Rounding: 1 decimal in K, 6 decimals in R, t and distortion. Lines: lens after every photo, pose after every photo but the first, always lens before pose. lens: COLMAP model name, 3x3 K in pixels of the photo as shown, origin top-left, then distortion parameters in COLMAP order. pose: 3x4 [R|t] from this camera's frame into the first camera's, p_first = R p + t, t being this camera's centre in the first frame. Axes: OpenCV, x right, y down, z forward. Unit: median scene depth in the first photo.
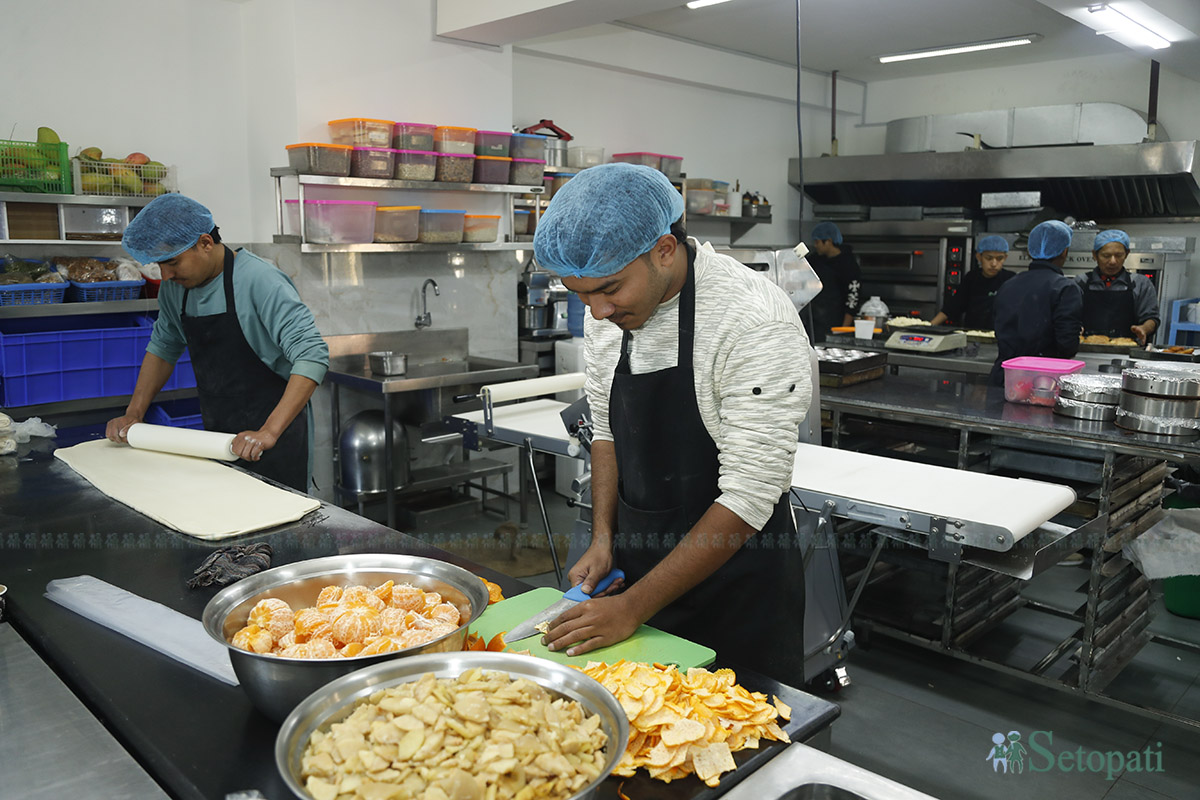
lens RADIAL K [[947.5, 0, 600.0], [0, 947.5, 400.0], [0, 0, 1]] dist [-0.081335, 0.097270]
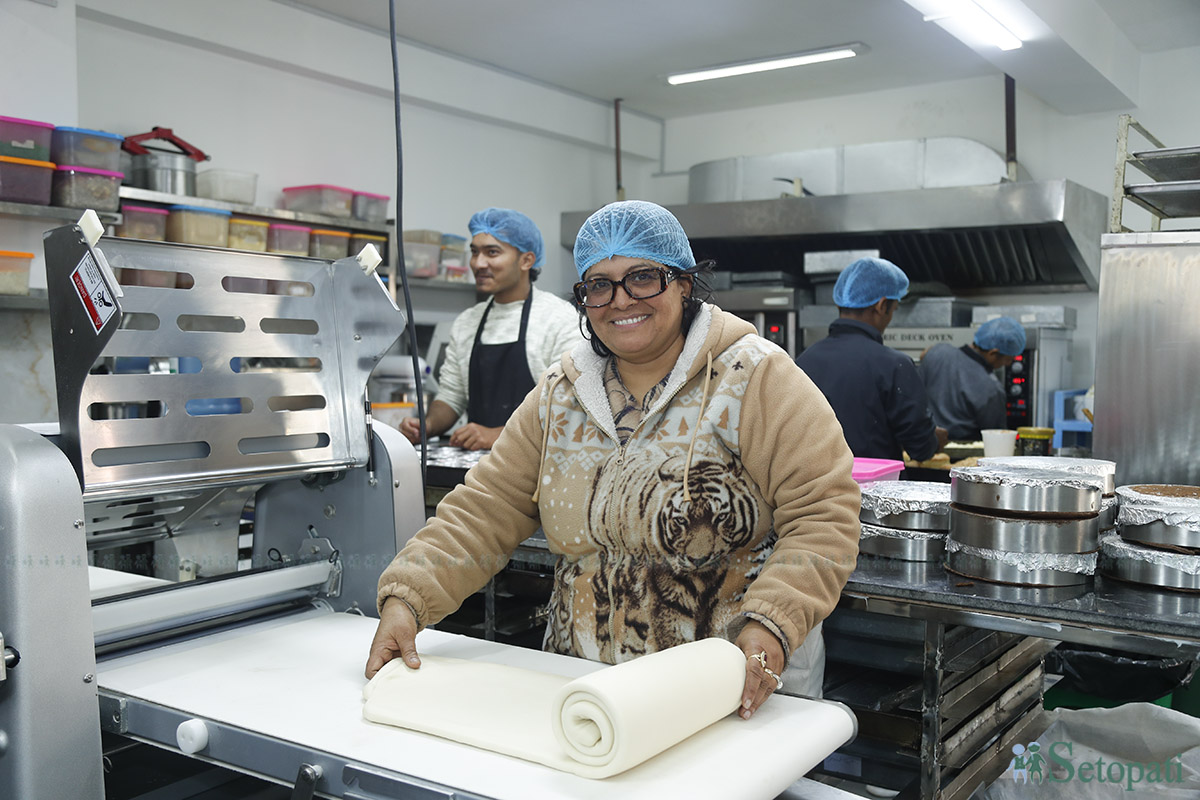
lens RADIAL K [[1134.4, 0, 600.0], [0, 1134.4, 400.0], [0, 0, 1]] dist [-0.005648, 0.146398]
pose [[0.987419, -0.006518, 0.157994, 0.108338], [0.025975, 0.992263, -0.121403, 0.001717], [-0.155980, 0.123979, 0.979949, 0.159046]]
